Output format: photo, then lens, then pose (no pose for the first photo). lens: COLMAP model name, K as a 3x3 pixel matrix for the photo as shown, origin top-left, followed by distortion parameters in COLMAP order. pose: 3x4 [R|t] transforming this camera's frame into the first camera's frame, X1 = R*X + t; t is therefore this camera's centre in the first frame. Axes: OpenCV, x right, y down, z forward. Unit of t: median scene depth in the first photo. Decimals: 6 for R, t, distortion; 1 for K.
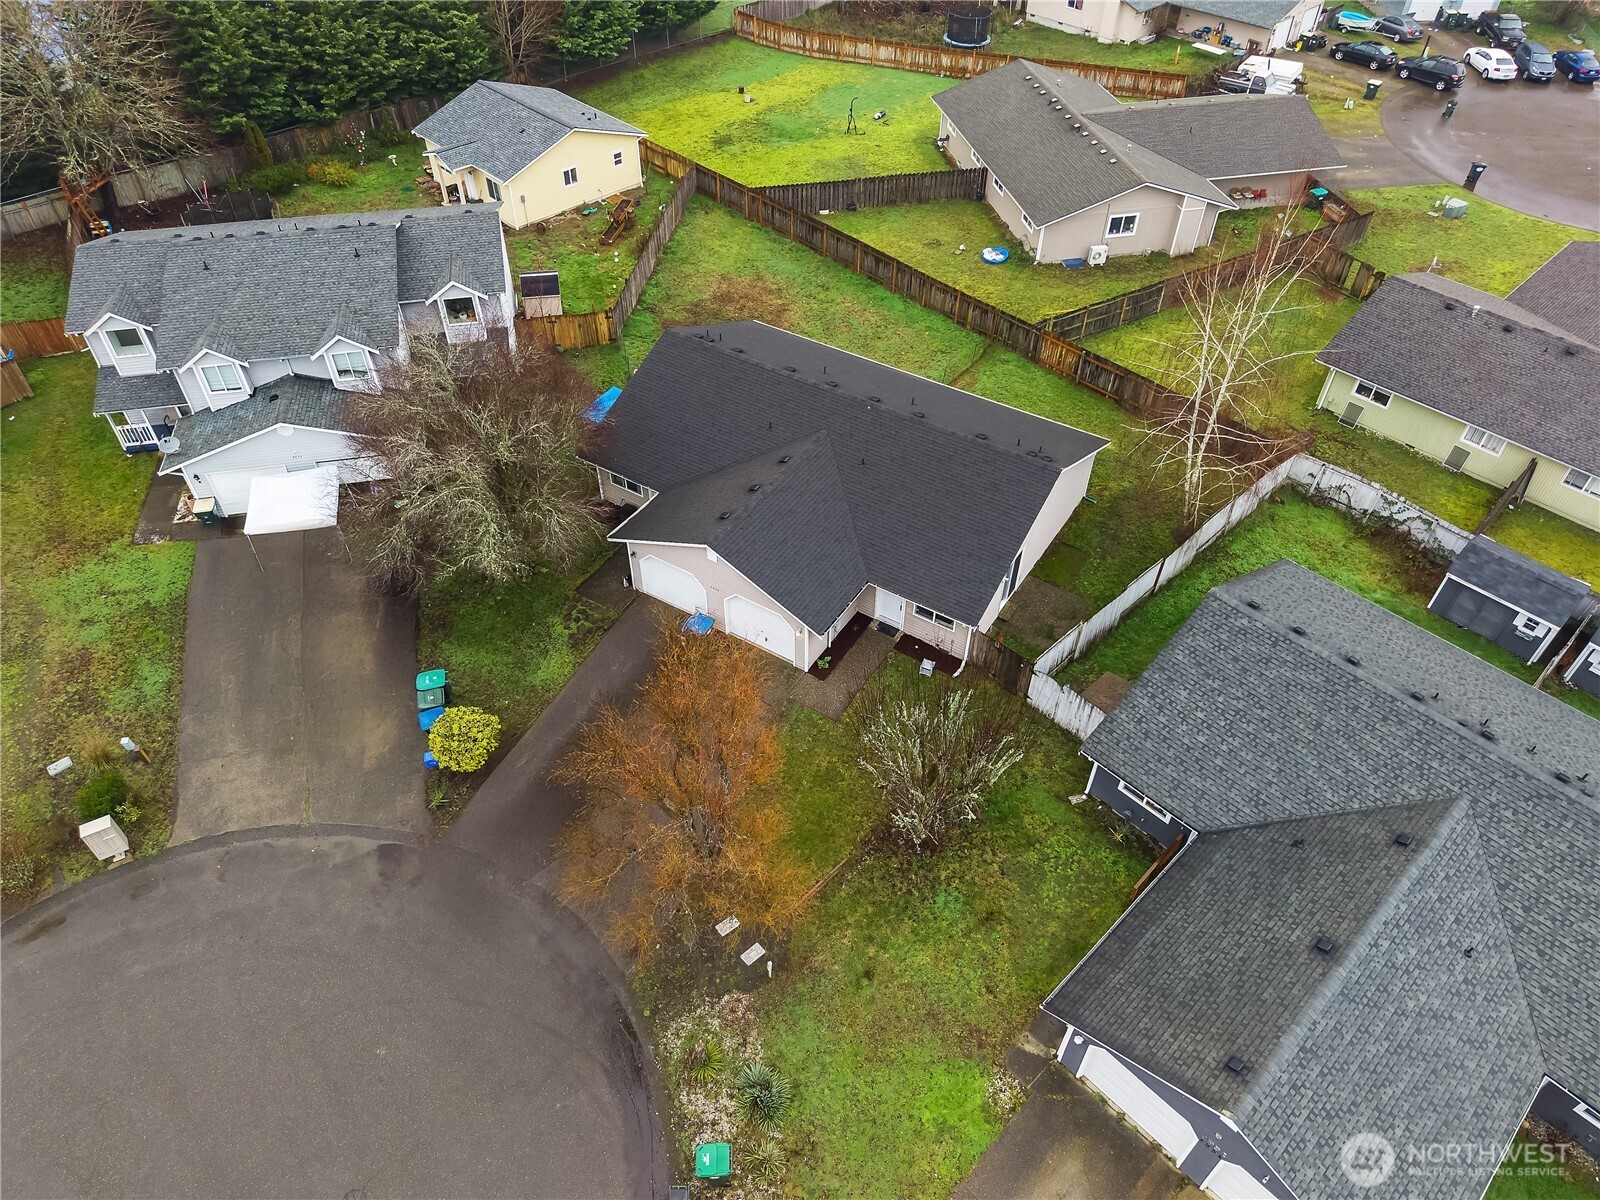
lens RADIAL K [[1089.6, 0, 800.0], [0, 1089.6, 600.0], [0, 0, 1]] dist [0.007102, -0.002532]
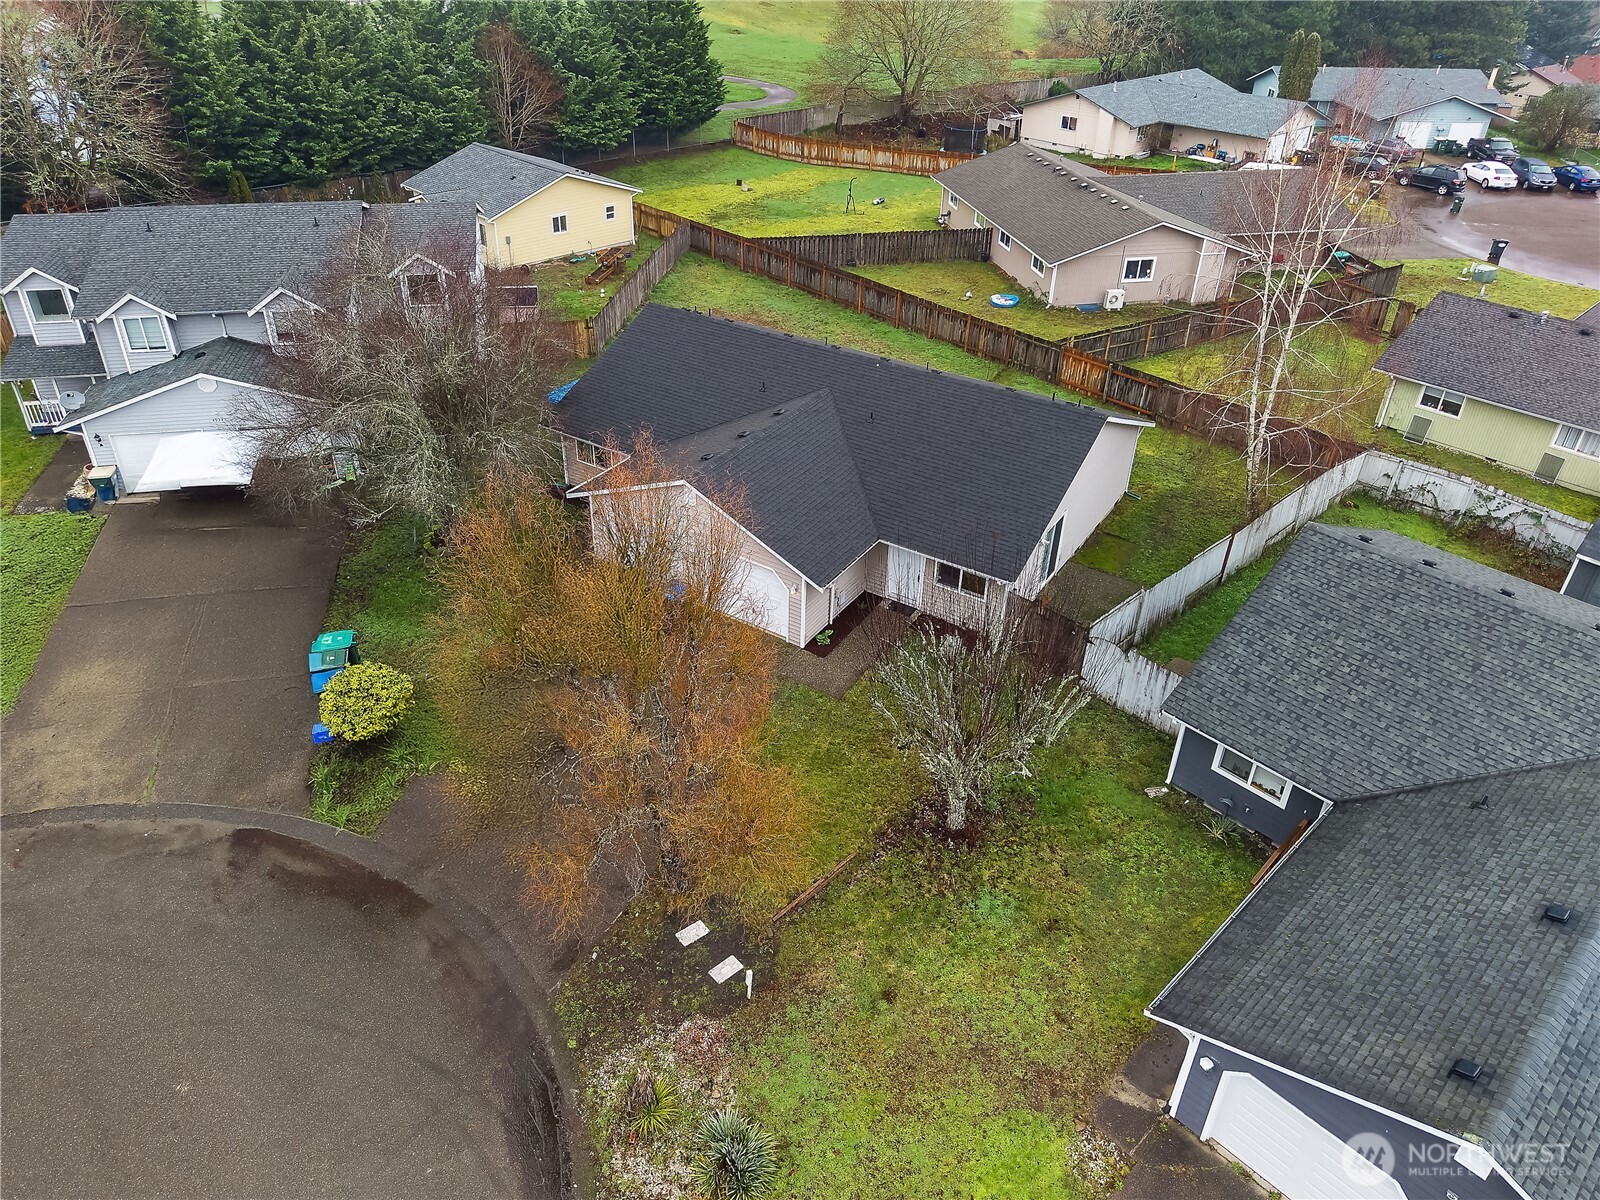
lens RADIAL K [[1078.9, 0, 780.0], [0, 1078.9, 597.1], [0, 0, 1]] dist [0.005596, -0.003034]
pose [[0.999838, 0.016716, -0.006616, -0.006092], [-0.017802, 0.971895, -0.234742, 0.219331], [0.002506, 0.234821, 0.972035, 0.218810]]
